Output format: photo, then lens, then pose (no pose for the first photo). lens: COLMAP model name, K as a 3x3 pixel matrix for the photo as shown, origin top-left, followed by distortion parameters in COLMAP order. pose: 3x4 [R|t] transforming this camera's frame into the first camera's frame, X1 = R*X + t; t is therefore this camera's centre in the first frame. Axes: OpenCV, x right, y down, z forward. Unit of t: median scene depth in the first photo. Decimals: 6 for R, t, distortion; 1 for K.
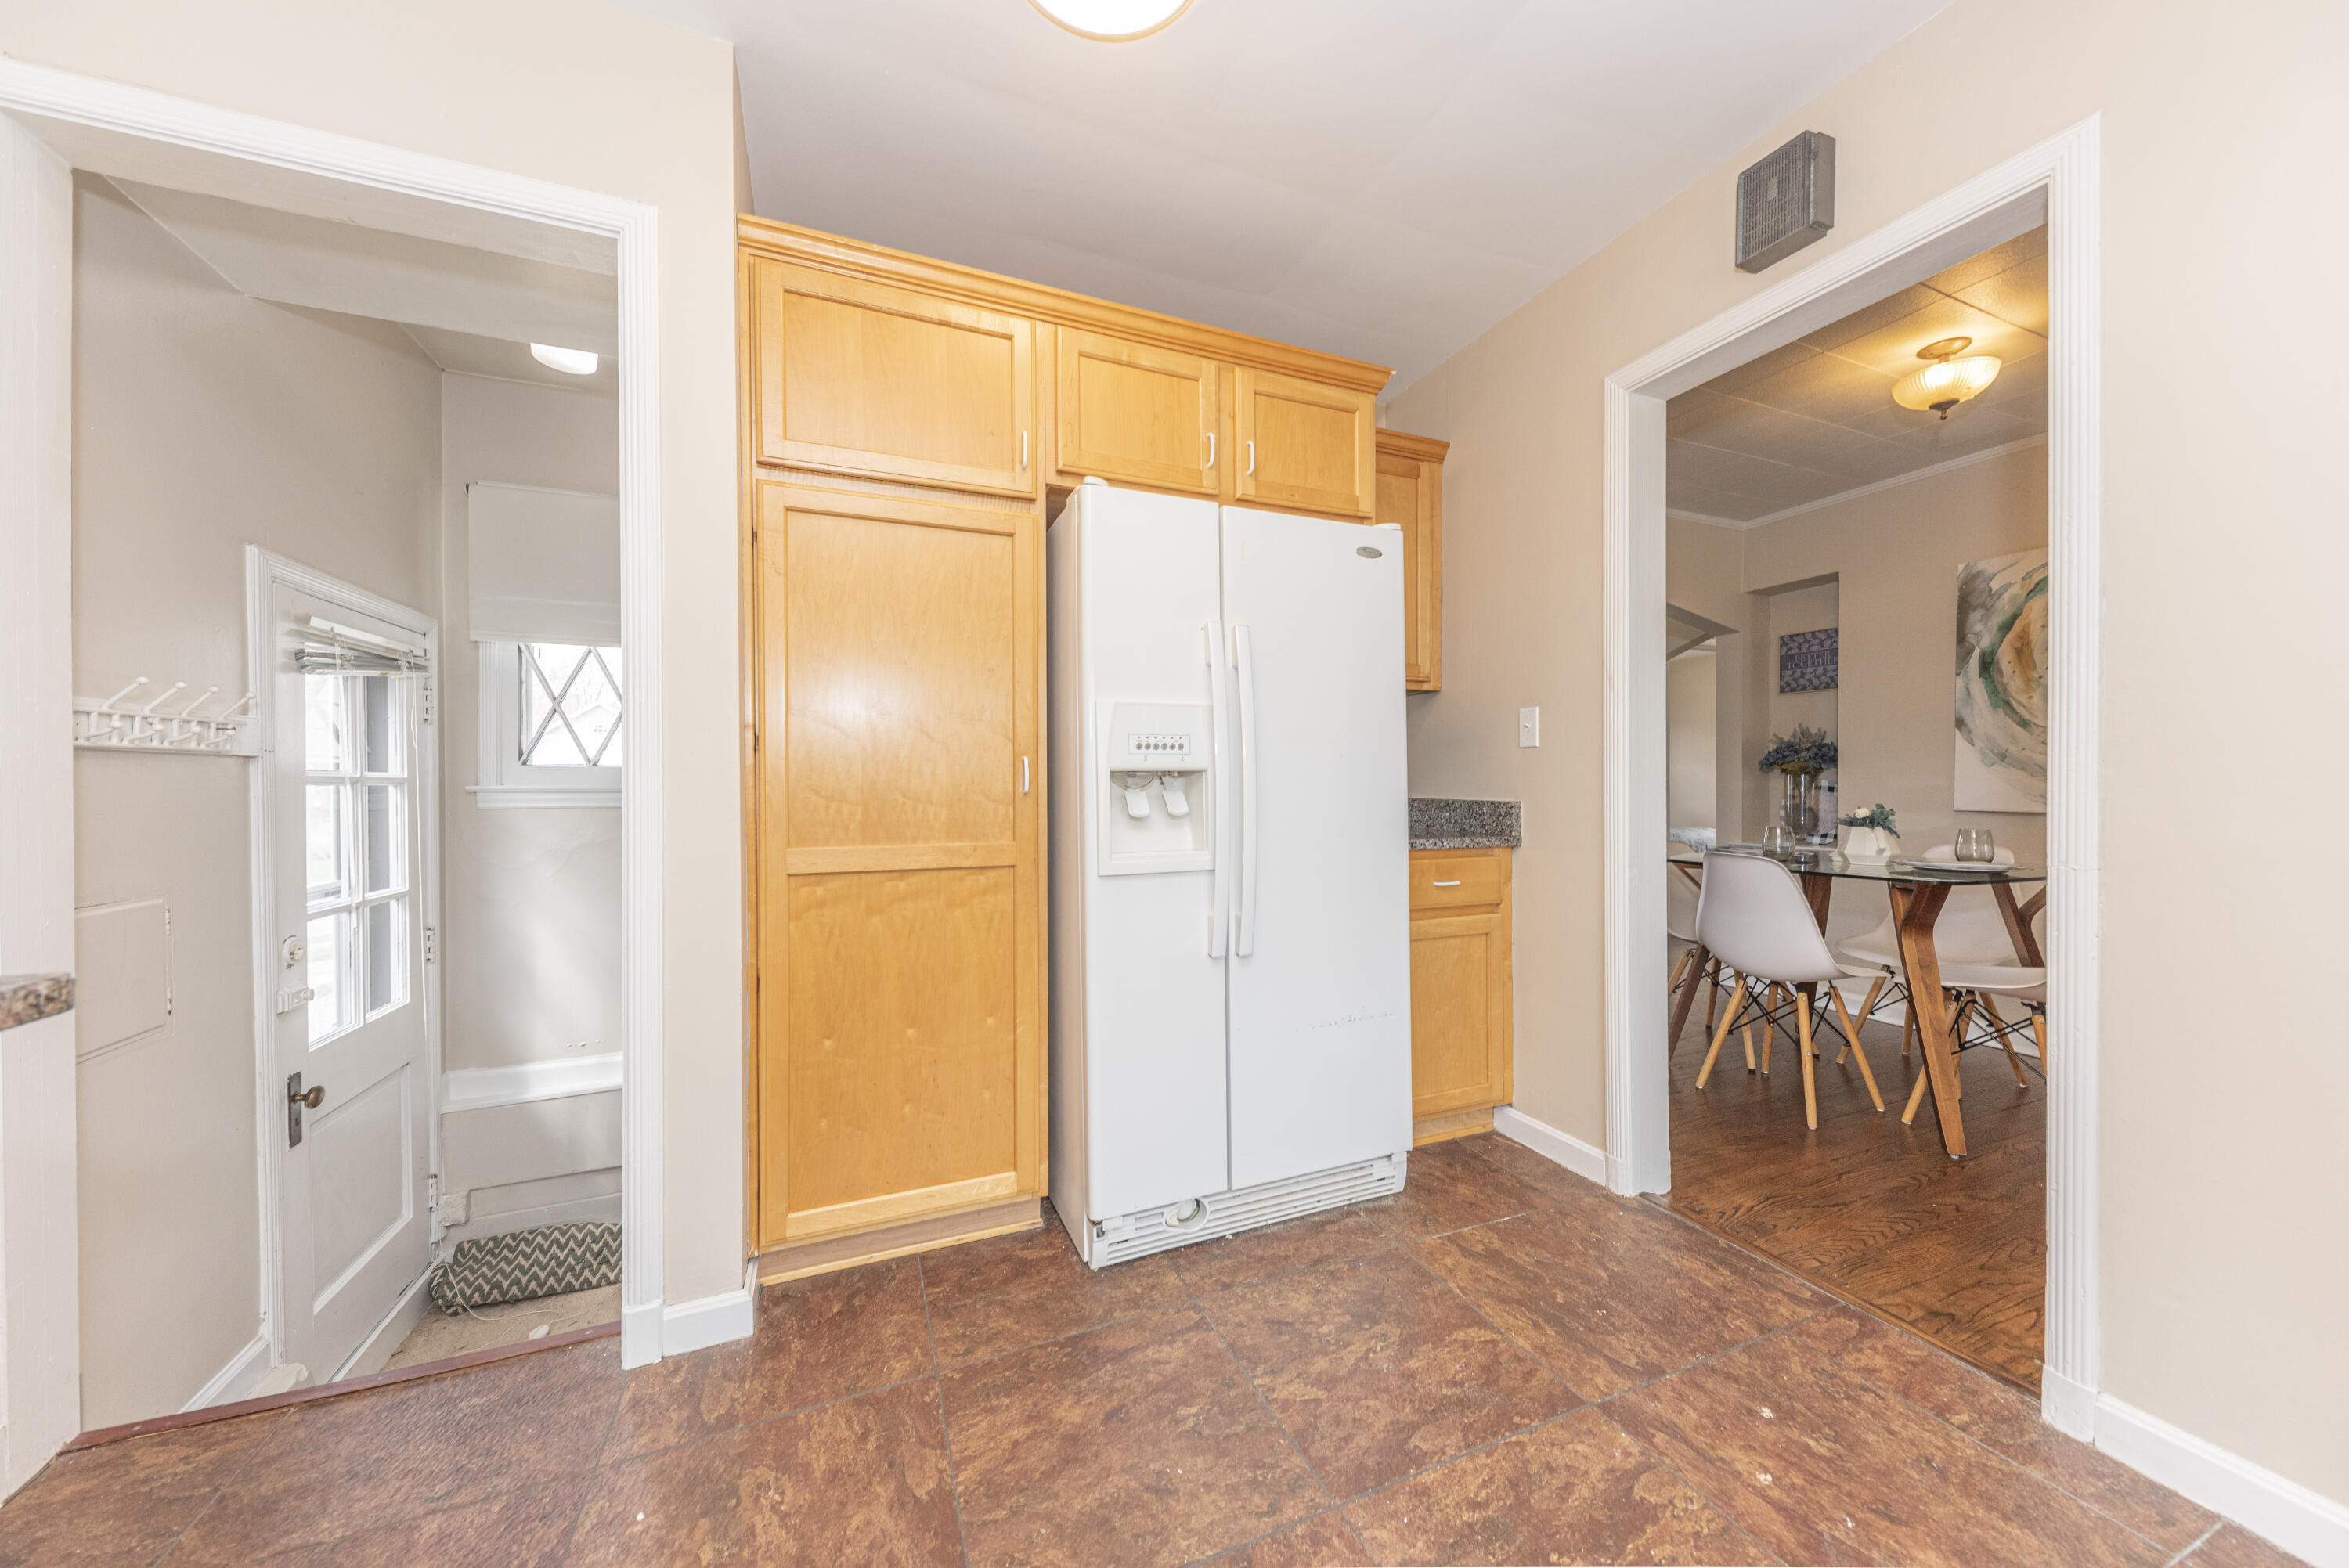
lens RADIAL K [[821.9, 0, 1181.5], [0, 821.9, 790.4], [0, 0, 1]] dist [0.002408, 0.000023]
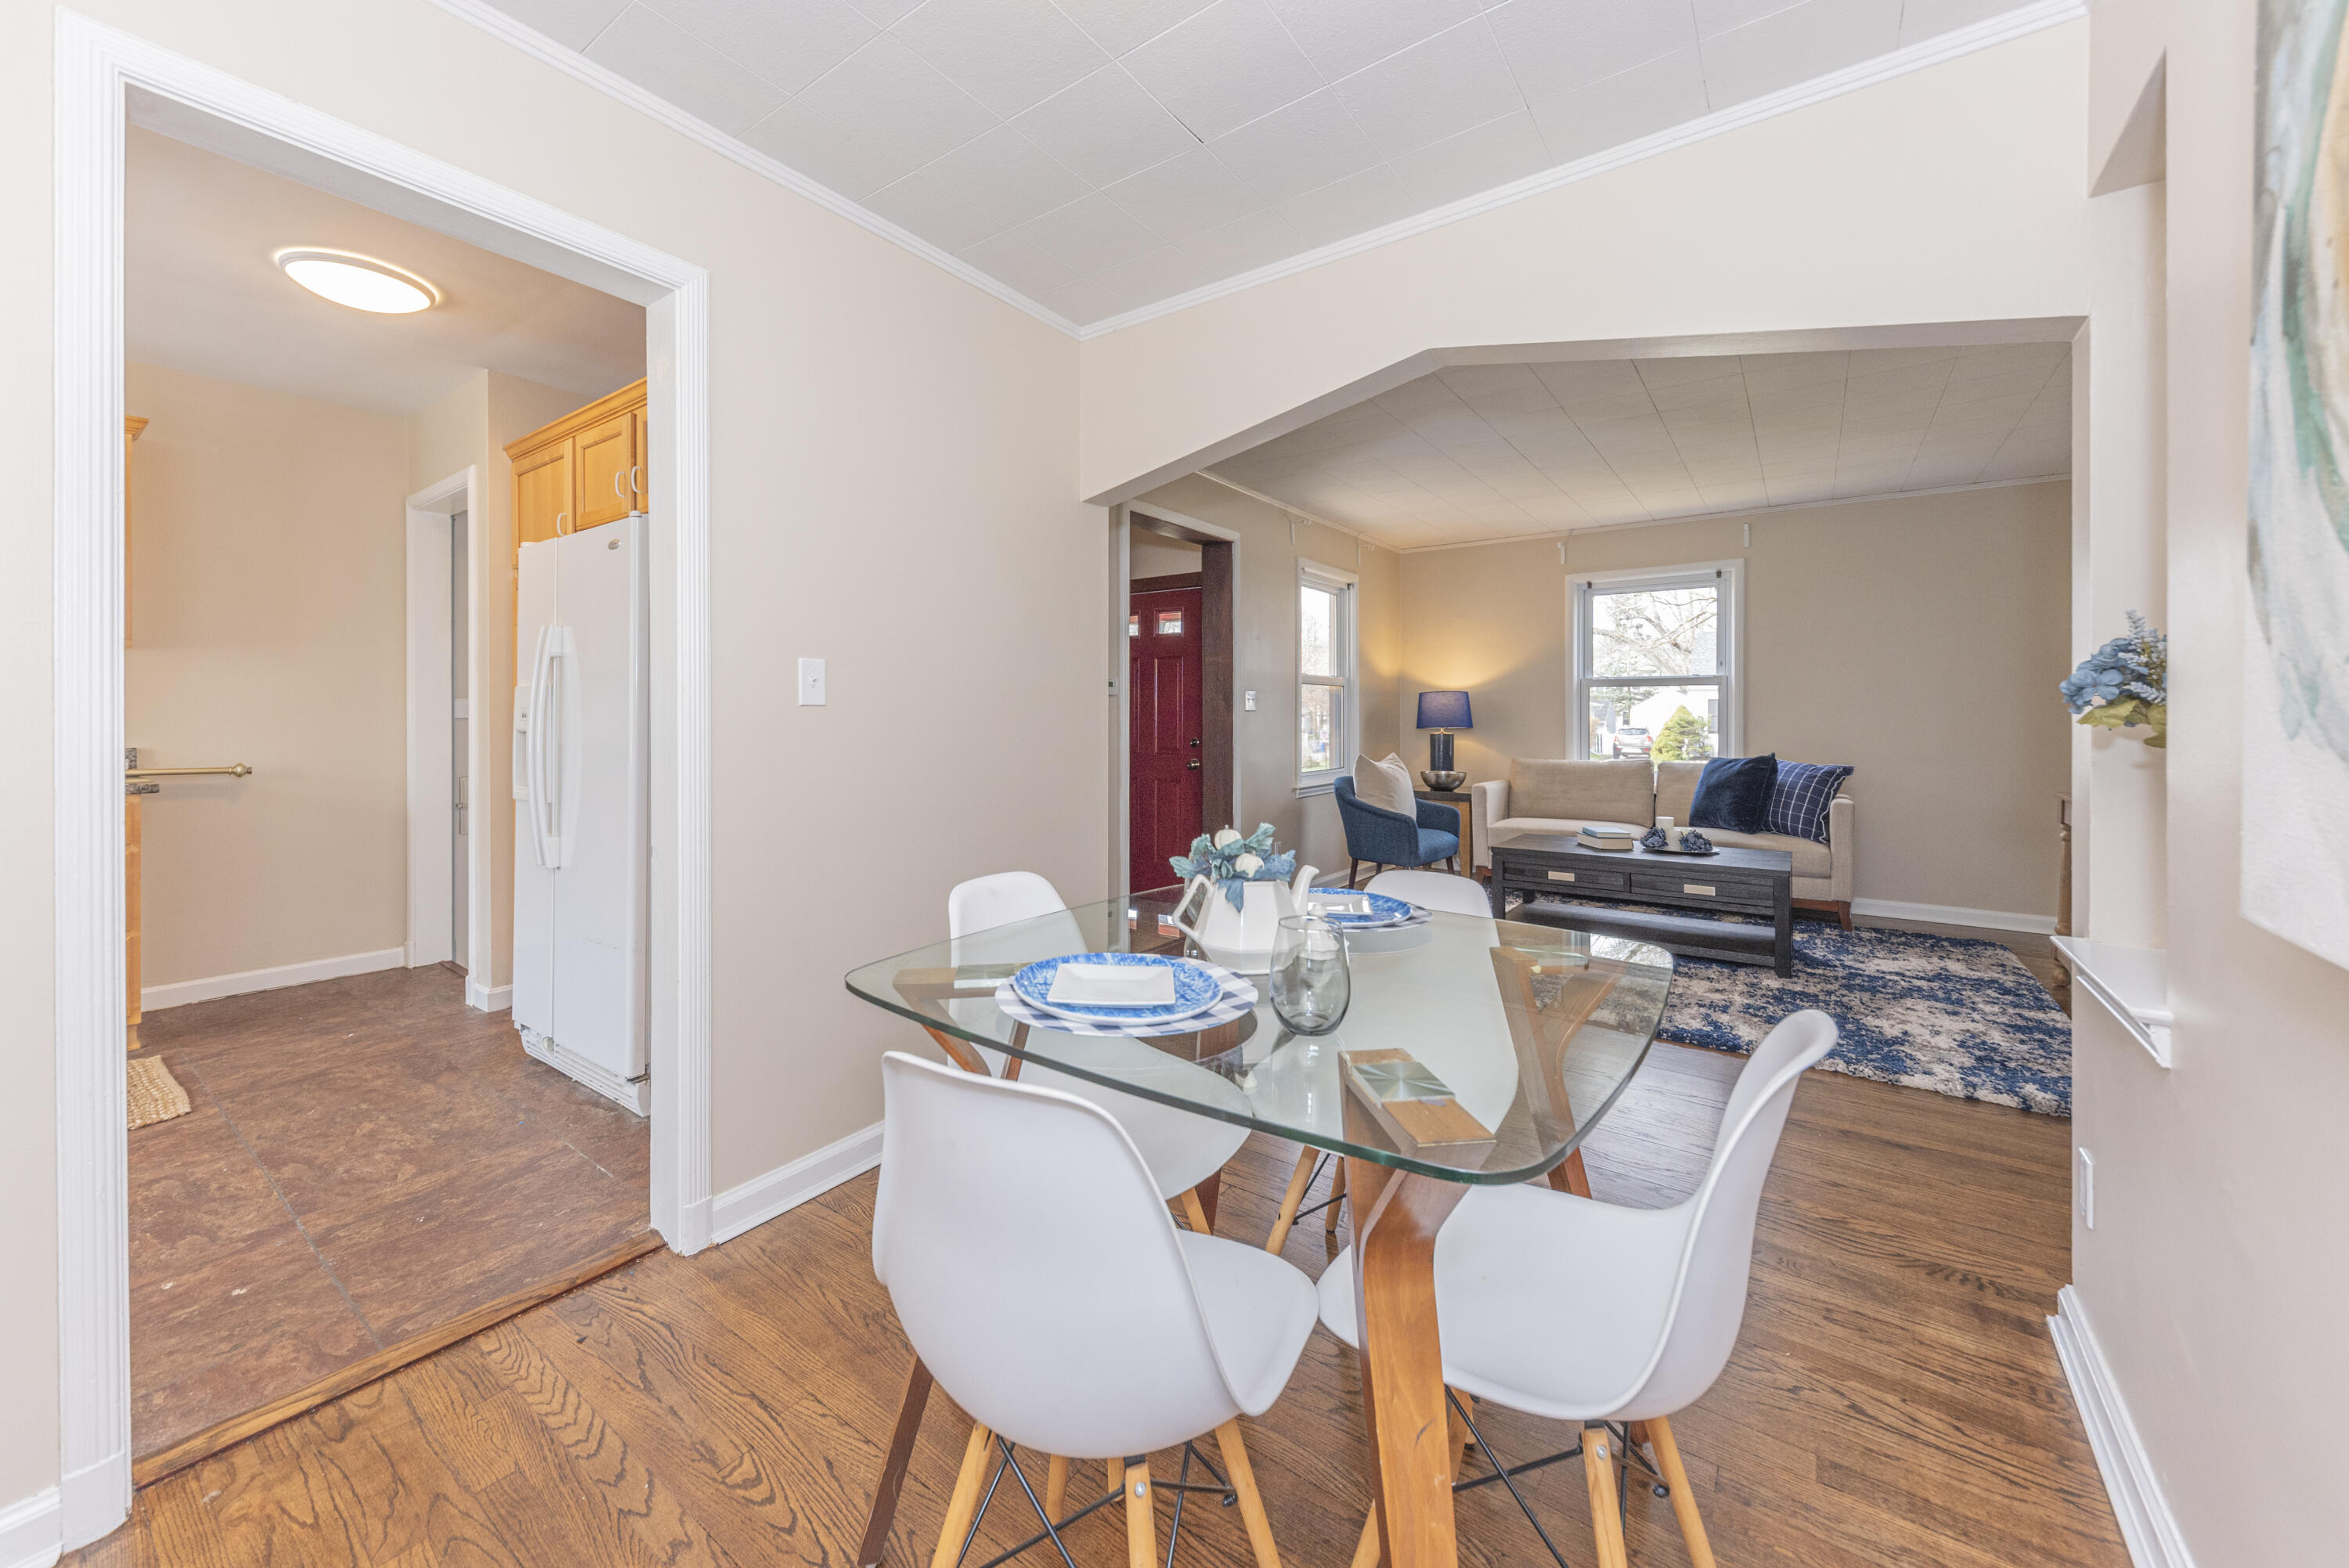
lens RADIAL K [[899.3, 0, 1134.4], [0, 899.3, 714.6], [0, 0, 1]] dist [0.001951, 0.000081]
pose [[0.497834, 0.004399, -0.867261, 2.181595], [-0.006906, 0.999976, 0.001108, -0.073695], [0.867245, 0.005437, 0.497852, 1.294791]]
